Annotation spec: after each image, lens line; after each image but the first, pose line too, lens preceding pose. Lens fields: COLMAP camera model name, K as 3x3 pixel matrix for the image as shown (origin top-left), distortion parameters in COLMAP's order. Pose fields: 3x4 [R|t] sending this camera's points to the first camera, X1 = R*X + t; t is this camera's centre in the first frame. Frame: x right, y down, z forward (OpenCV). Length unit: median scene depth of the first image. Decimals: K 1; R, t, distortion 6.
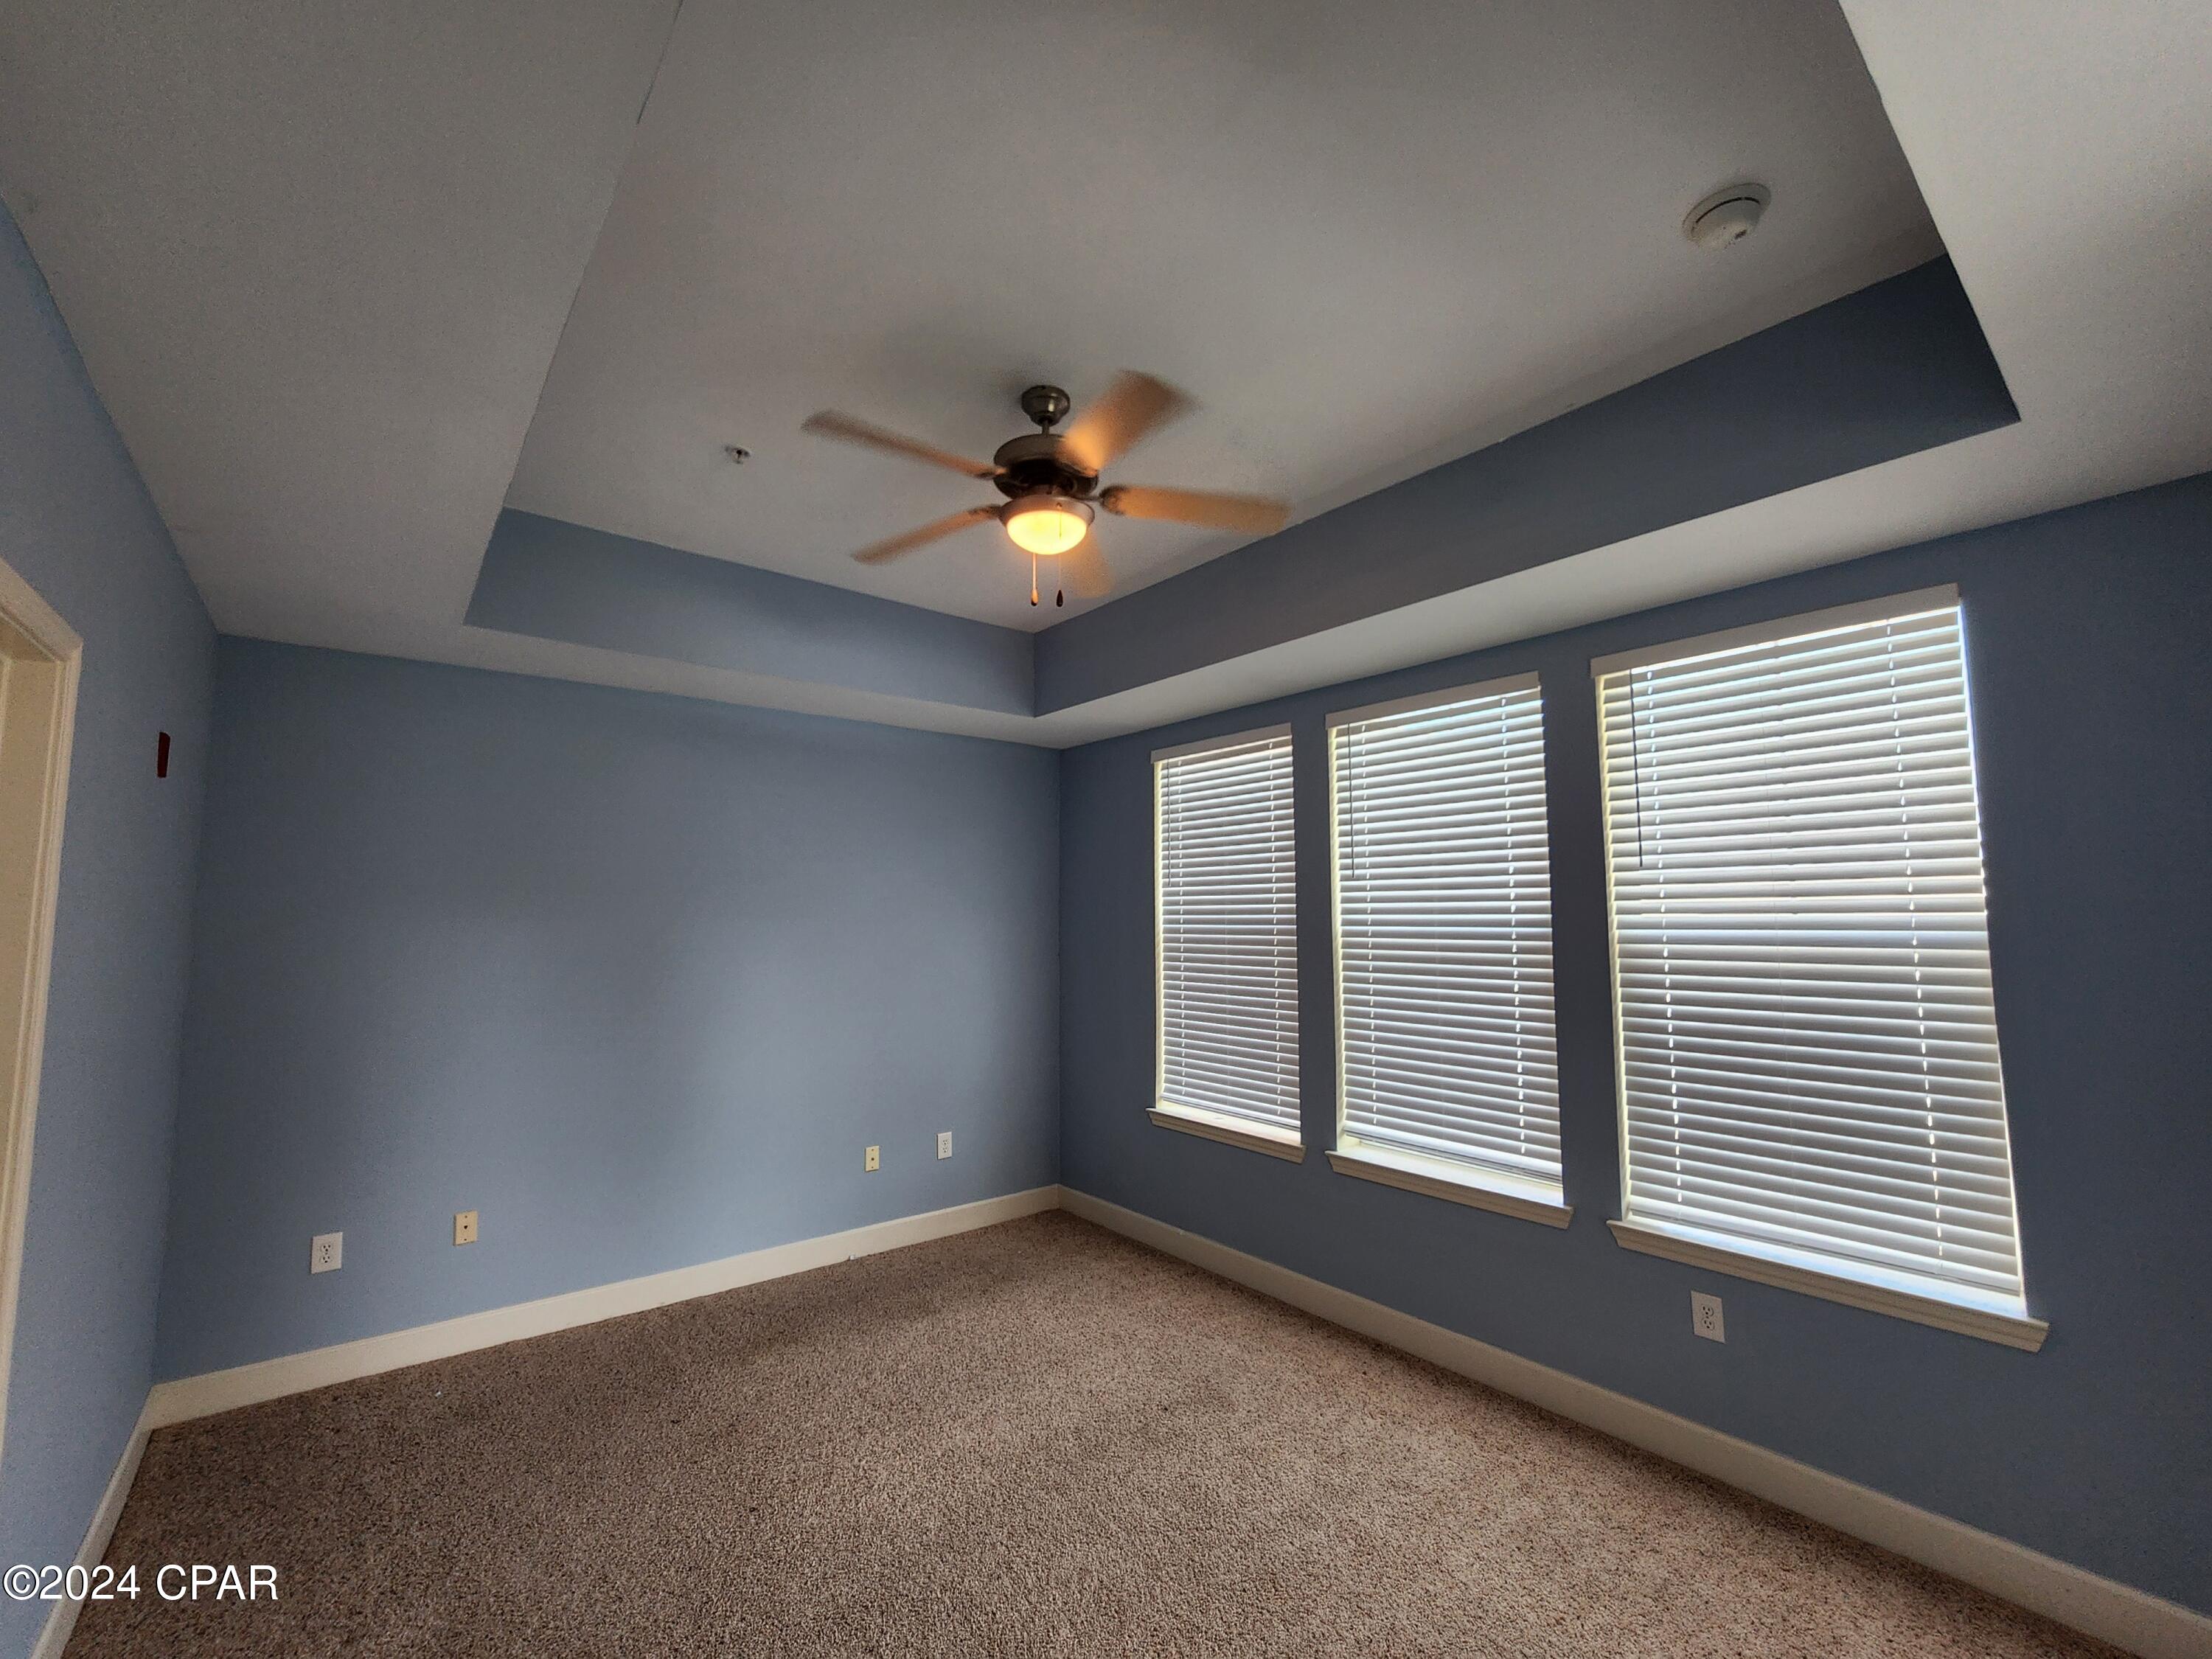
lens RADIAL K [[908.4, 0, 1098.5], [0, 908.4, 839.0], [0, 0, 1]] dist [0.000403, 0.000898]
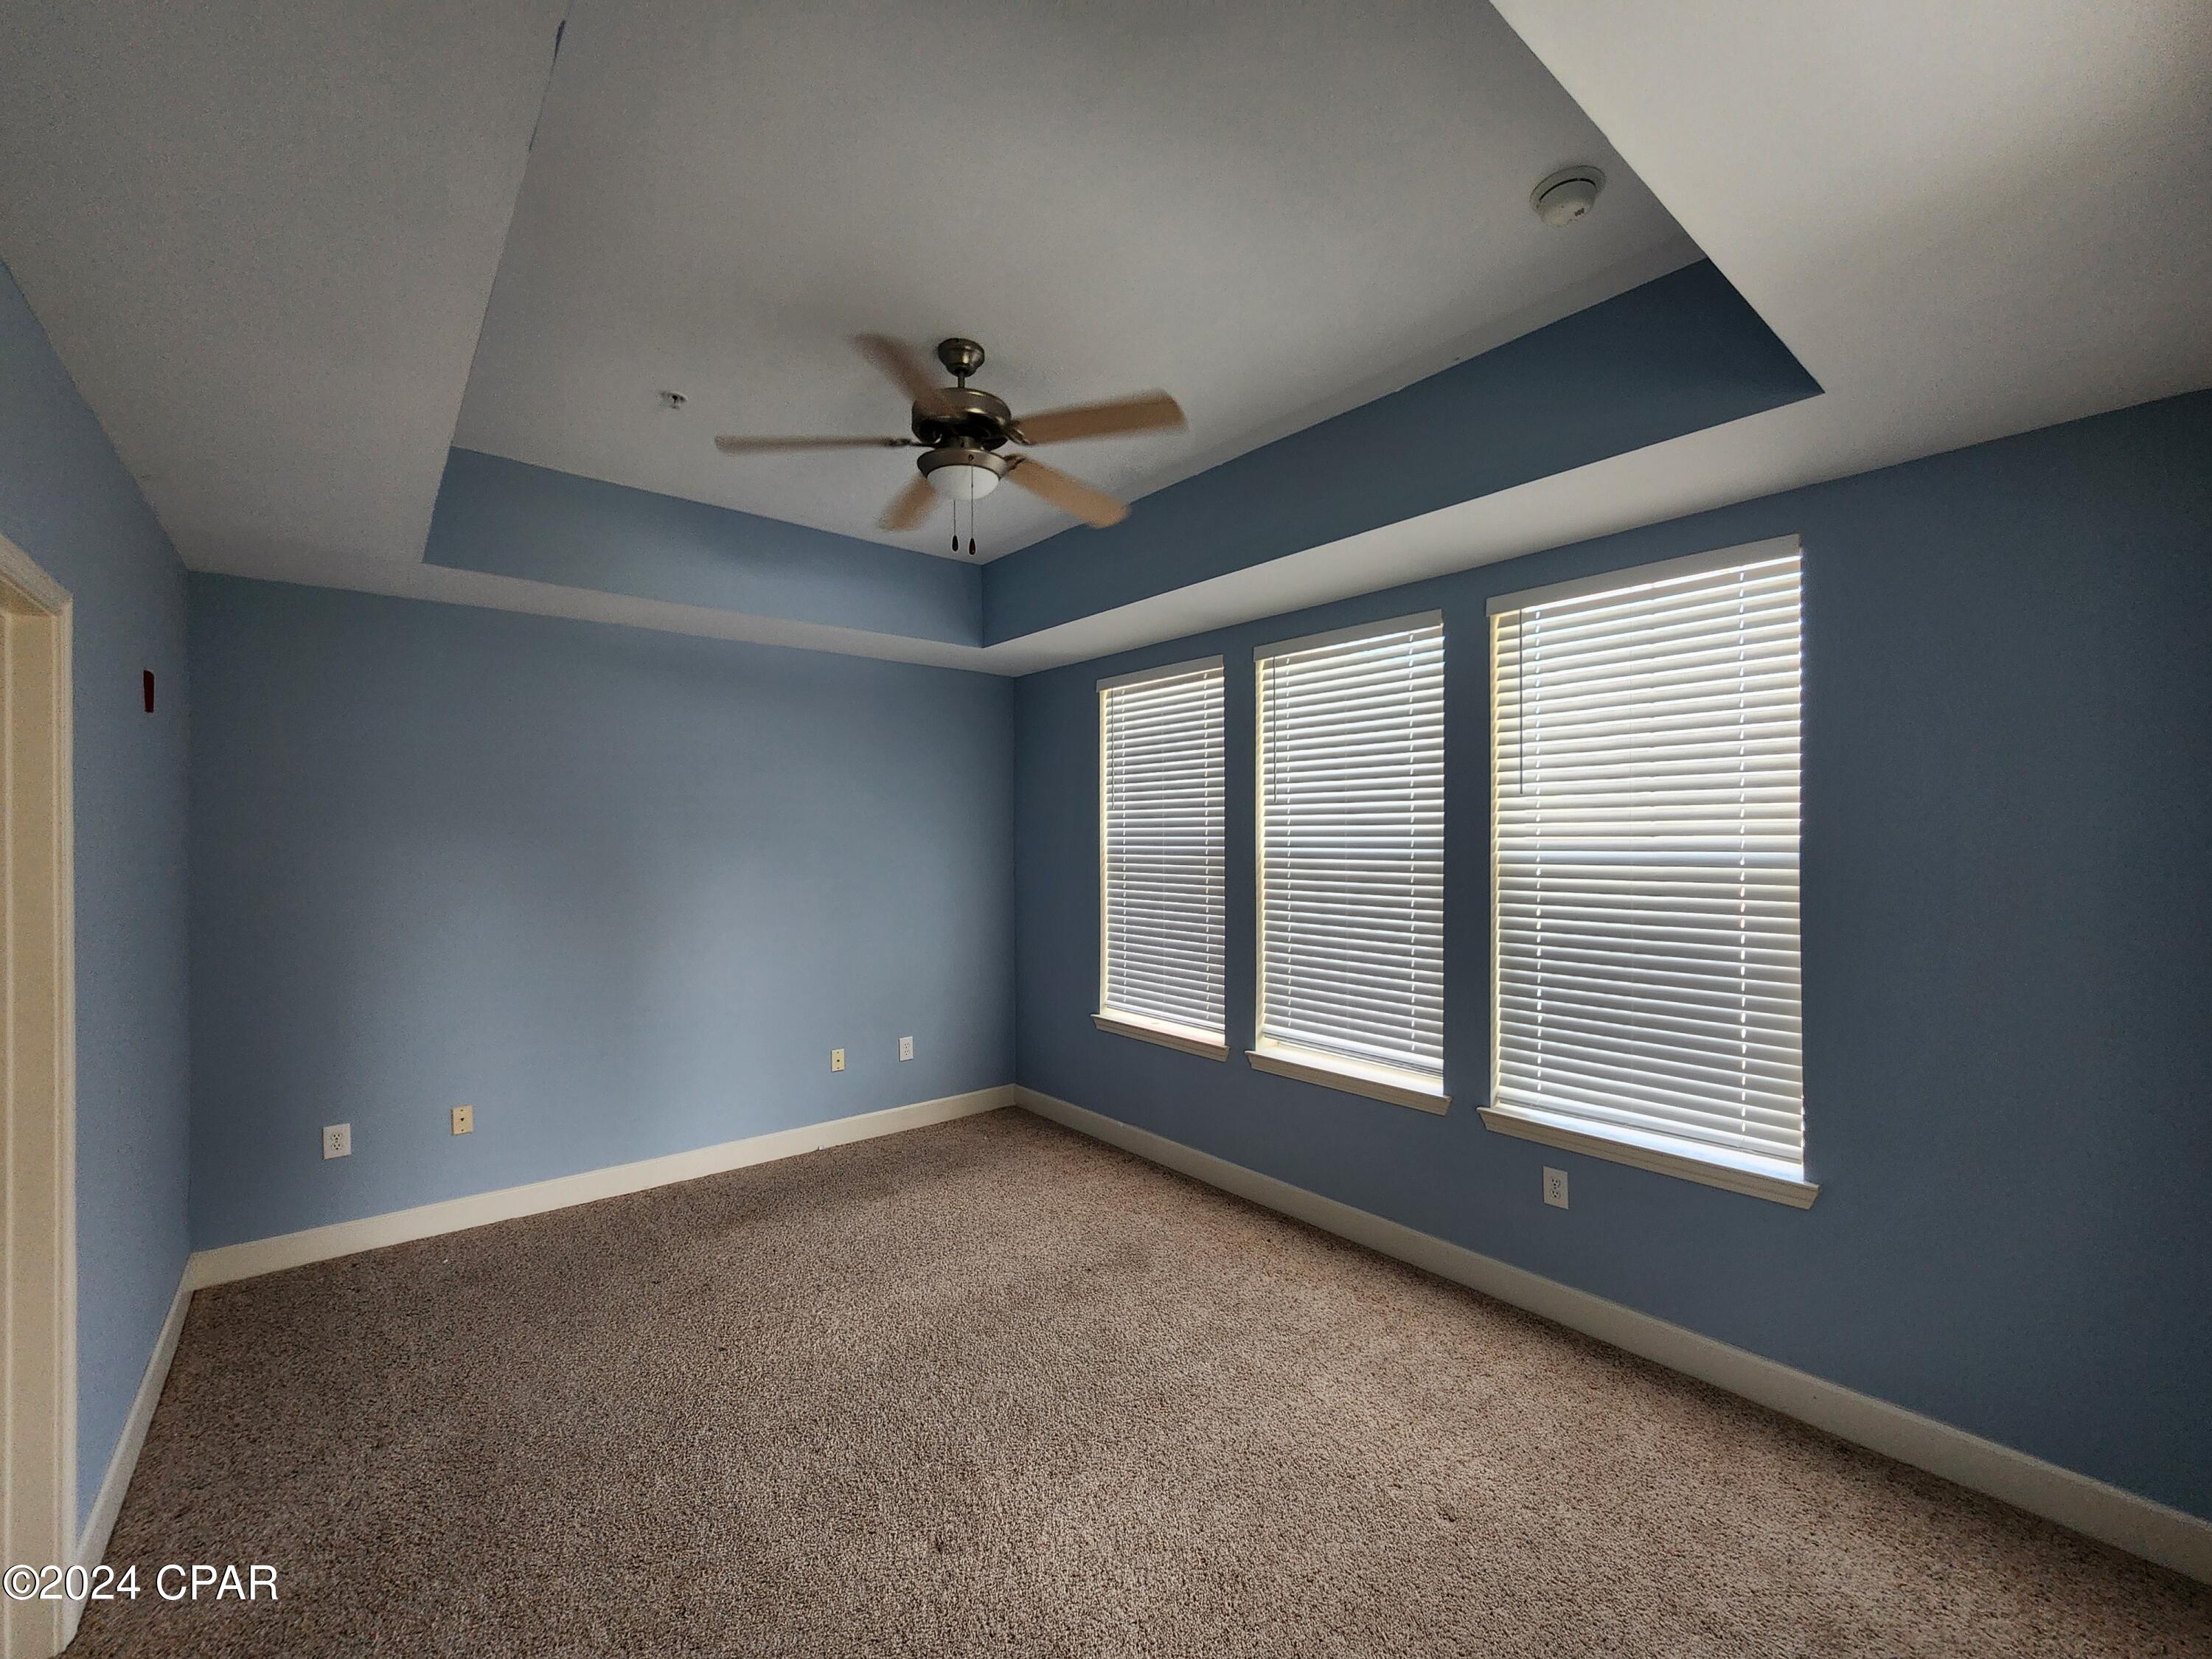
lens RADIAL K [[908.4, 0, 1098.5], [0, 908.4, 839.0], [0, 0, 1]] dist [0.000403, 0.000898]
pose [[0.999969, -0.000809, 0.007874, 0.077774], [0.000101, 0.995994, 0.089424, -0.012355], [-0.007915, -0.089420, 0.995963, -0.085572]]
